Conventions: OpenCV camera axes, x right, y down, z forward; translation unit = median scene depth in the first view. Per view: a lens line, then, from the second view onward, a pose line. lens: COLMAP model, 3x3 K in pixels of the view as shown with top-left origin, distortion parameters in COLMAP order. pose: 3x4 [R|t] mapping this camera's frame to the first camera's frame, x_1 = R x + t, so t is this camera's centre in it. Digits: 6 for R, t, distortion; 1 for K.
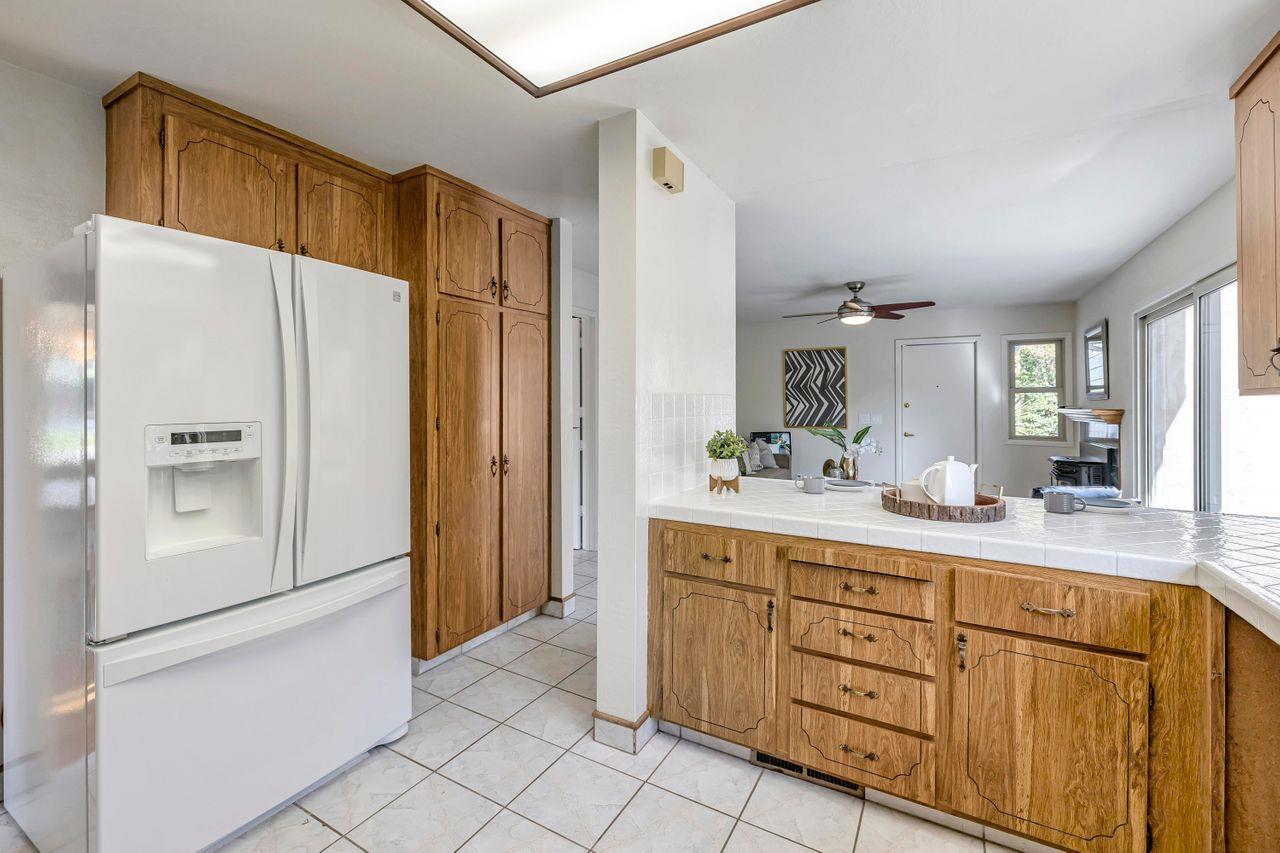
lens RADIAL K [[543.2, 0, 641.5], [0, 543.2, 396.6], [0, 0, 1]] dist [0.000168, -0.000004]
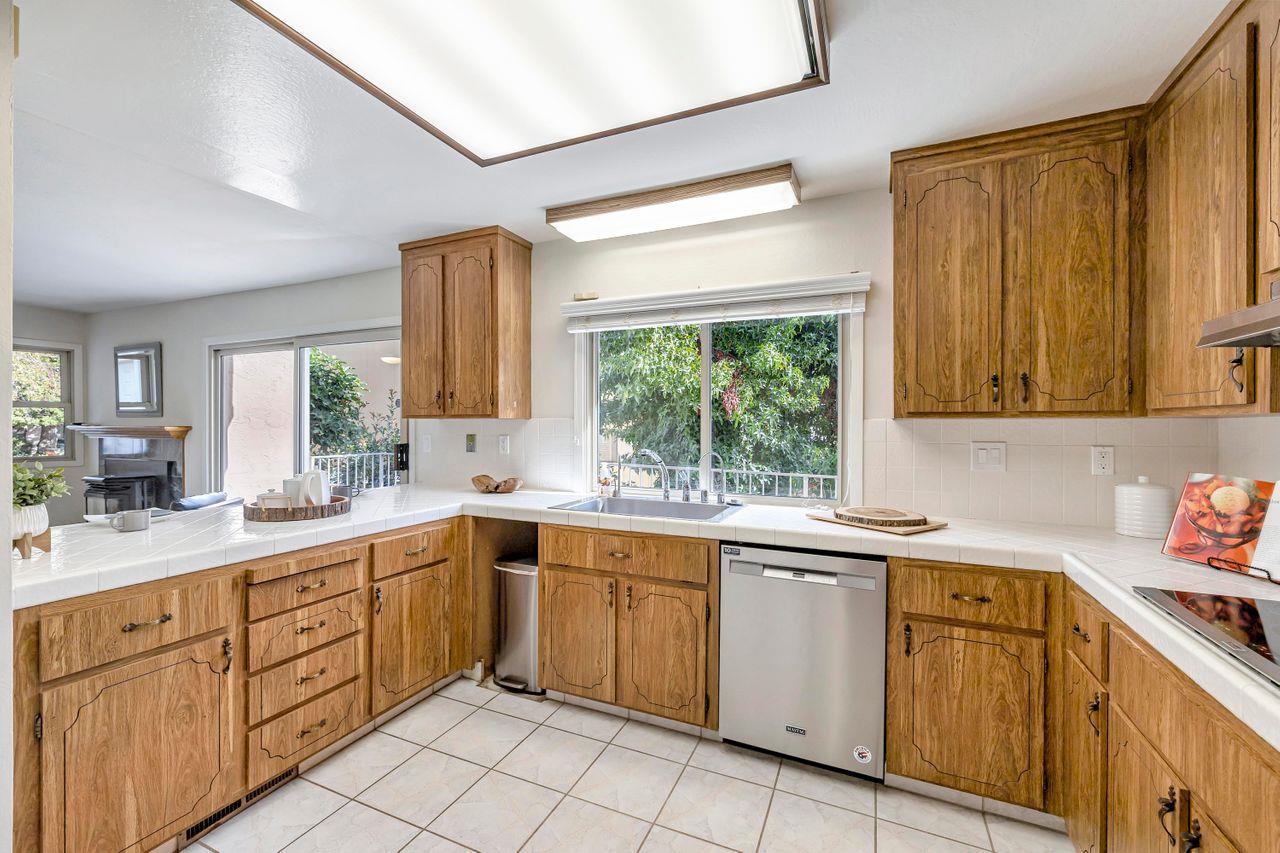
lens RADIAL K [[532.5, 0, 639.8], [0, 532.5, 419.5], [0, 0, 1]] dist [-0.000249, 0.000095]
pose [[-0.100331, 0.004712, 0.994943, -0.268262], [-0.018675, 0.999804, -0.006618, -0.000293], [-0.994779, -0.019245, -0.100223, 0.149311]]
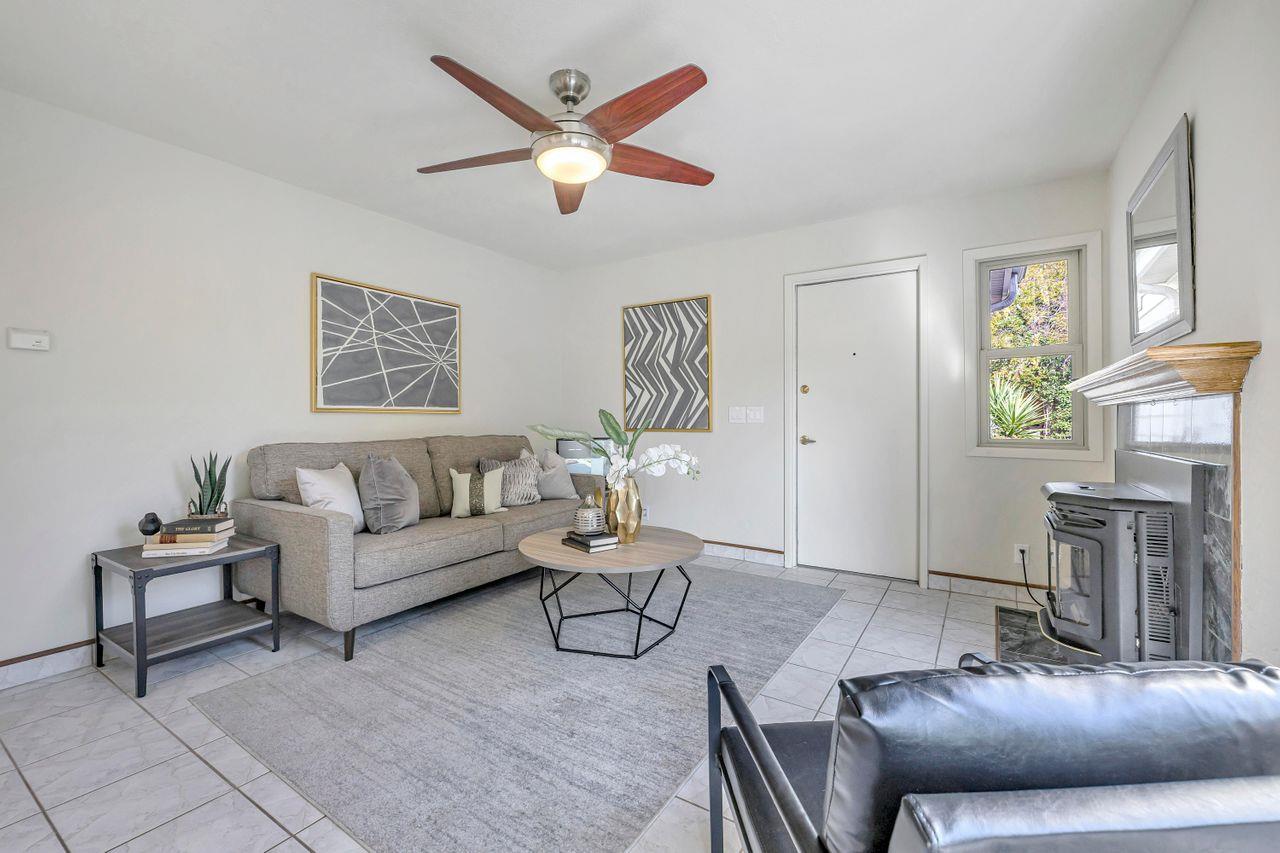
lens RADIAL K [[541.5, 0, 641.0], [0, 541.5, 422.6], [0, 0, 1]] dist [-0.001029, 0.000082]
pose [[0.998820, -0.007114, -0.048051, 0.466572], [0.008047, 0.999782, 0.019260, 0.052603], [0.047903, -0.019624, 0.998659, 0.571185]]
